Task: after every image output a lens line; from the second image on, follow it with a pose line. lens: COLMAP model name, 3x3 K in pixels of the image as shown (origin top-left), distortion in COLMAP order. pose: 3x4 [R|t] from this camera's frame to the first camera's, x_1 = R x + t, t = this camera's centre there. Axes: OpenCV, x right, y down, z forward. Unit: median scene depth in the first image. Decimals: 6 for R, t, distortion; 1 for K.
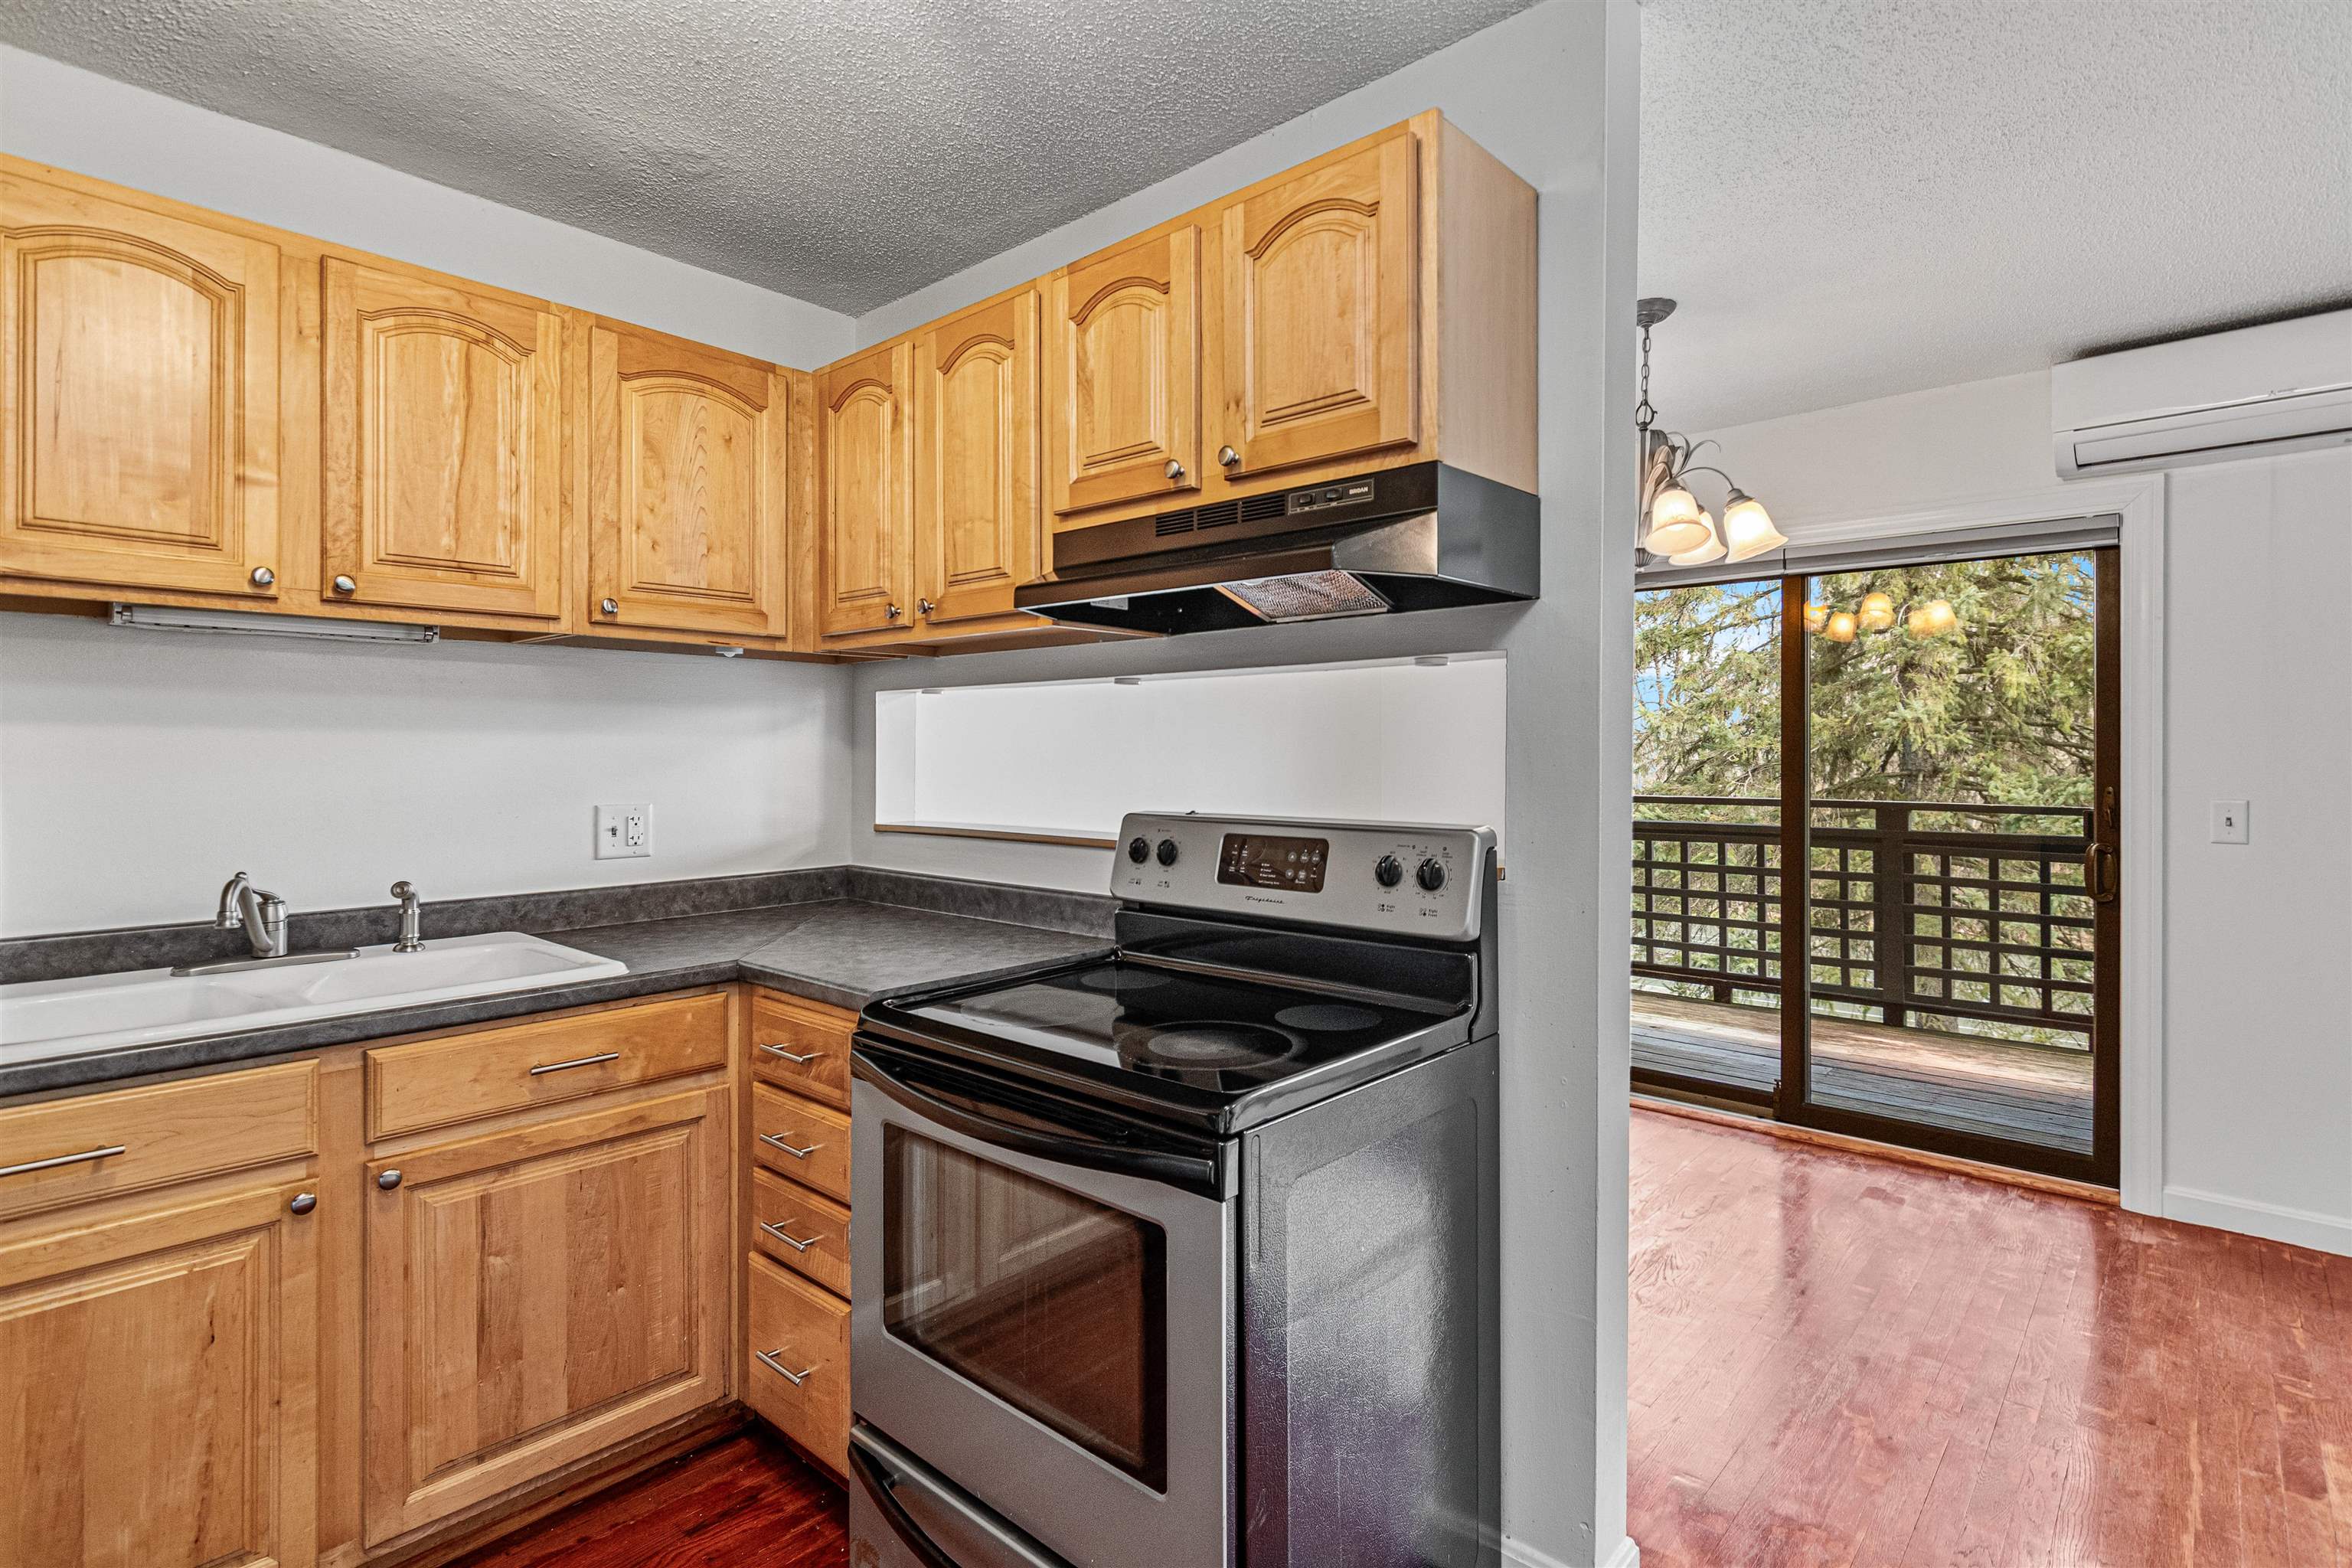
lens RADIAL K [[1156.7, 0, 1162.8], [0, 1156.7, 747.8], [0, 0, 1]] dist [-0.011281, 0.005884]
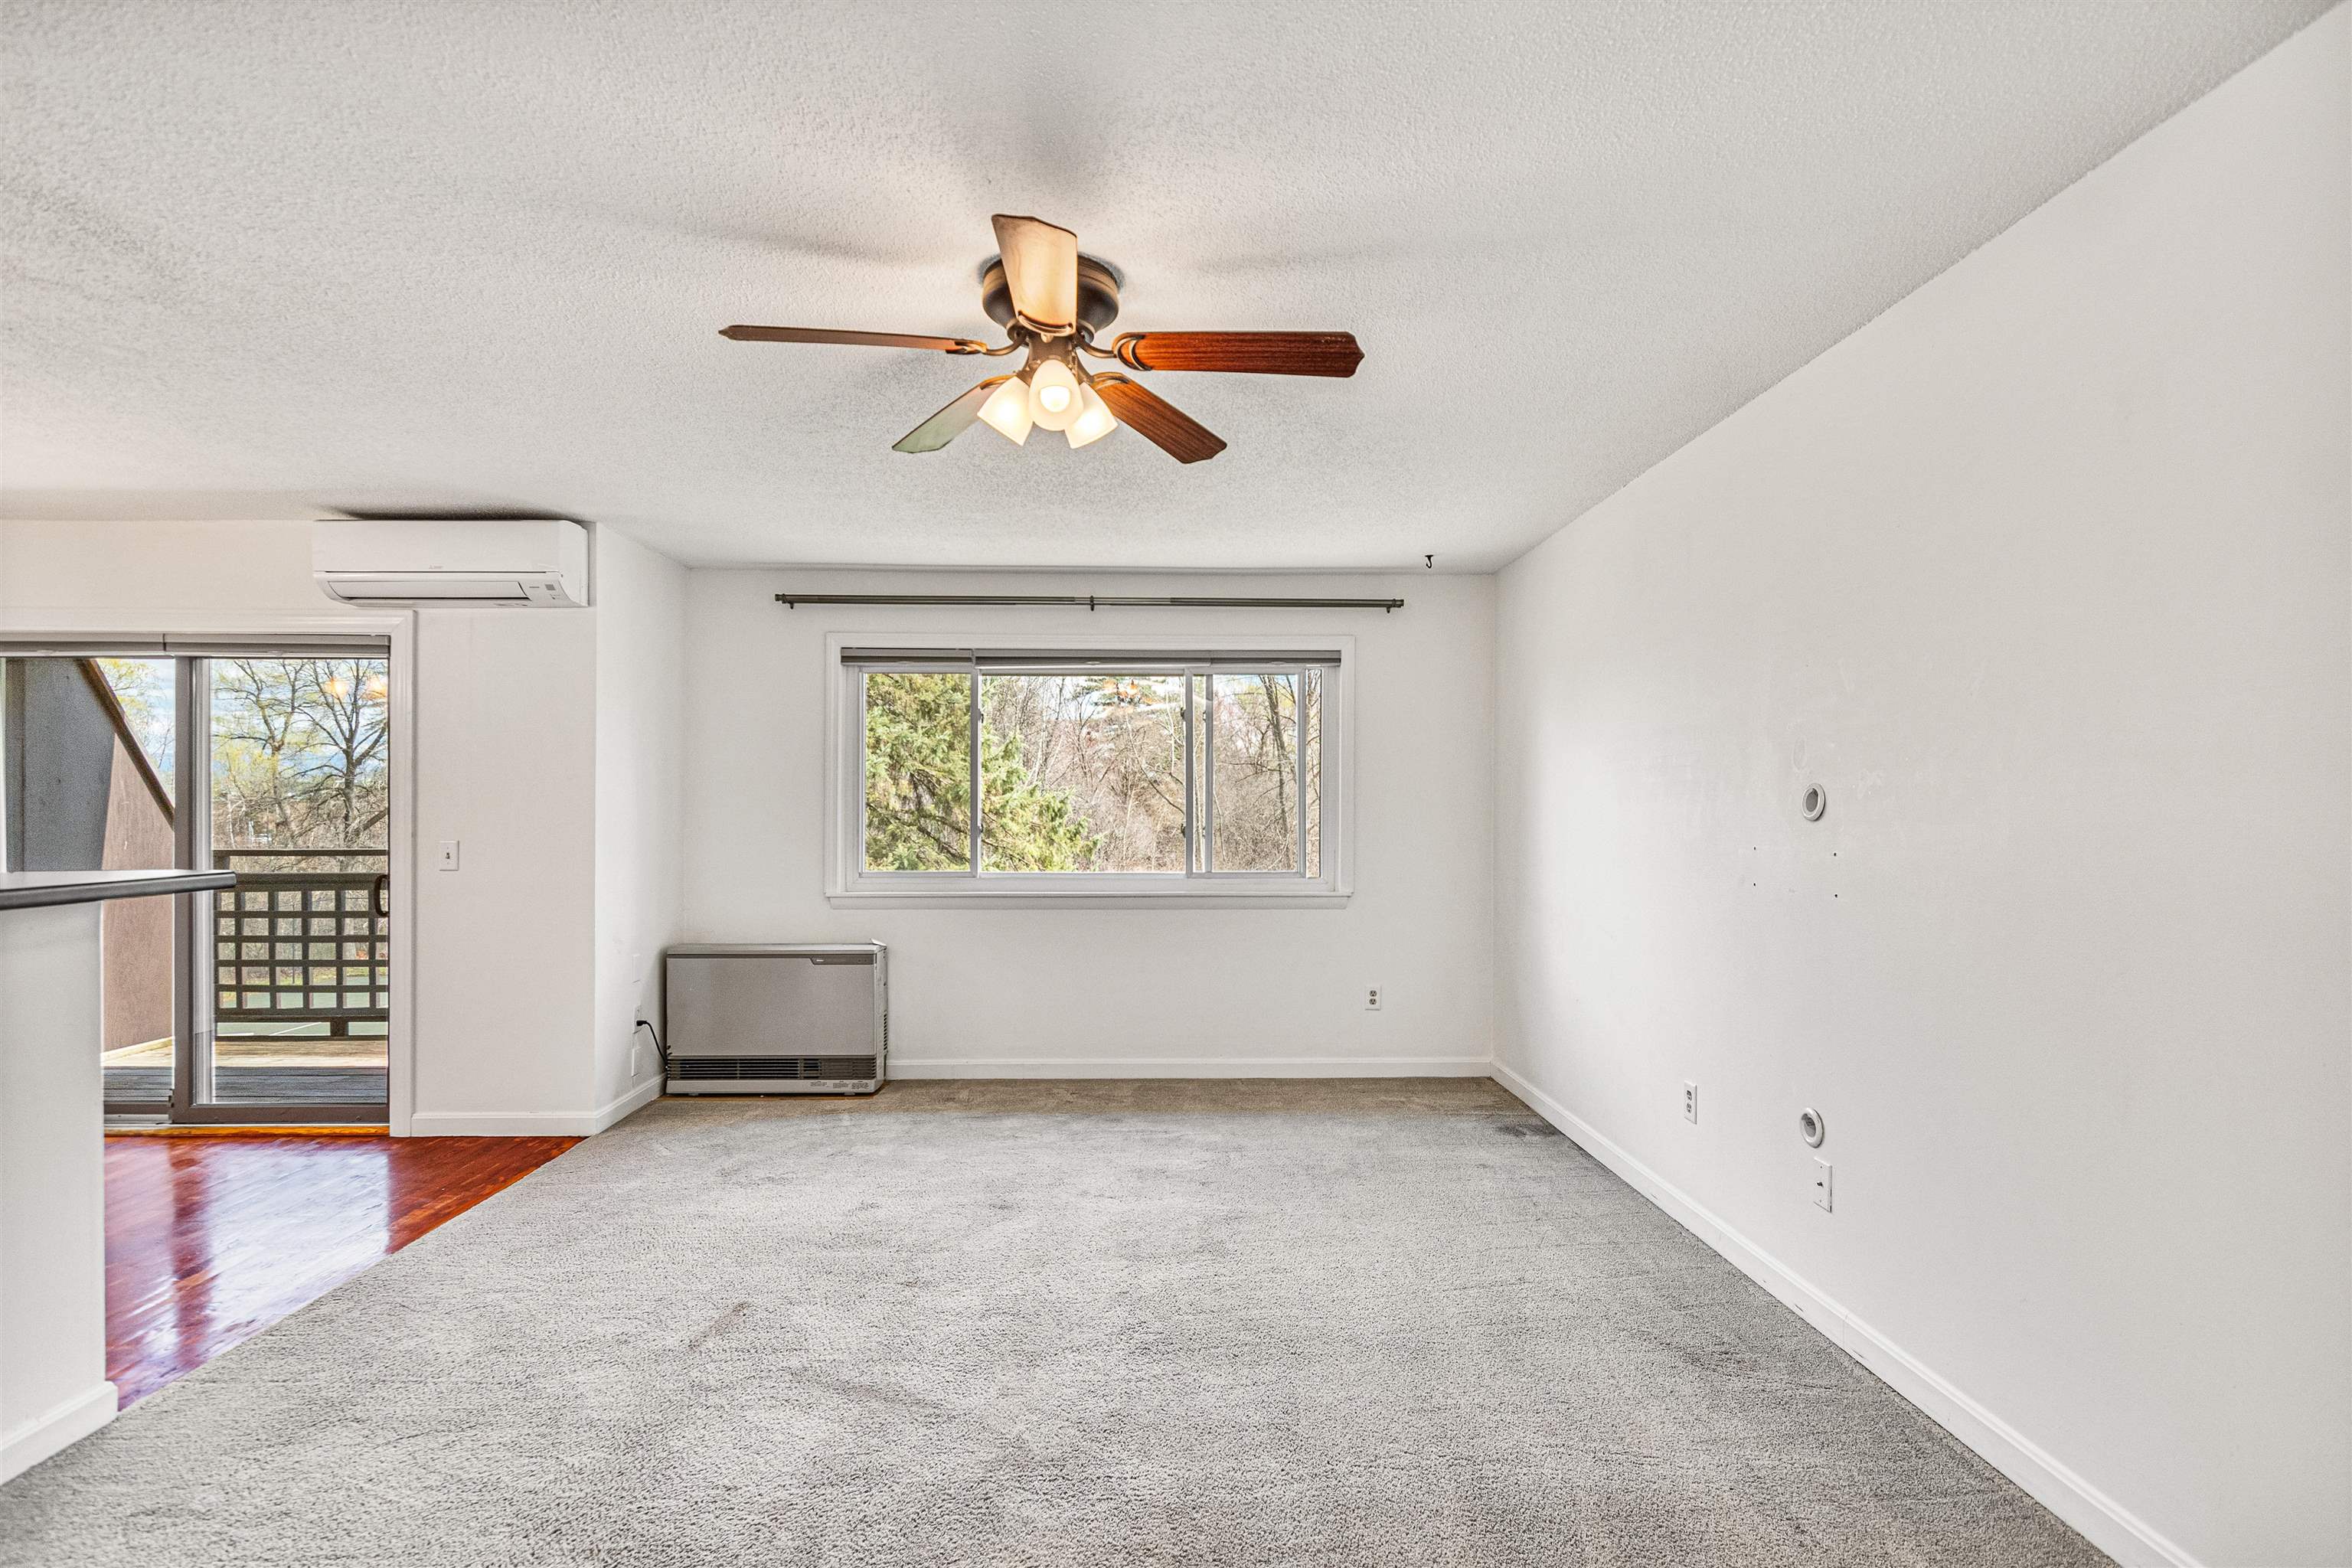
lens RADIAL K [[1164.6, 0, 1164.3], [0, 1164.6, 808.6], [0, 0, 1]] dist [-0.003925, -0.004545]
pose [[0.714447, 0.001996, 0.699687, 0.736695], [-0.004281, 0.999990, 0.001519, -0.002440], [-0.699676, -0.004081, 0.714448, -0.934319]]
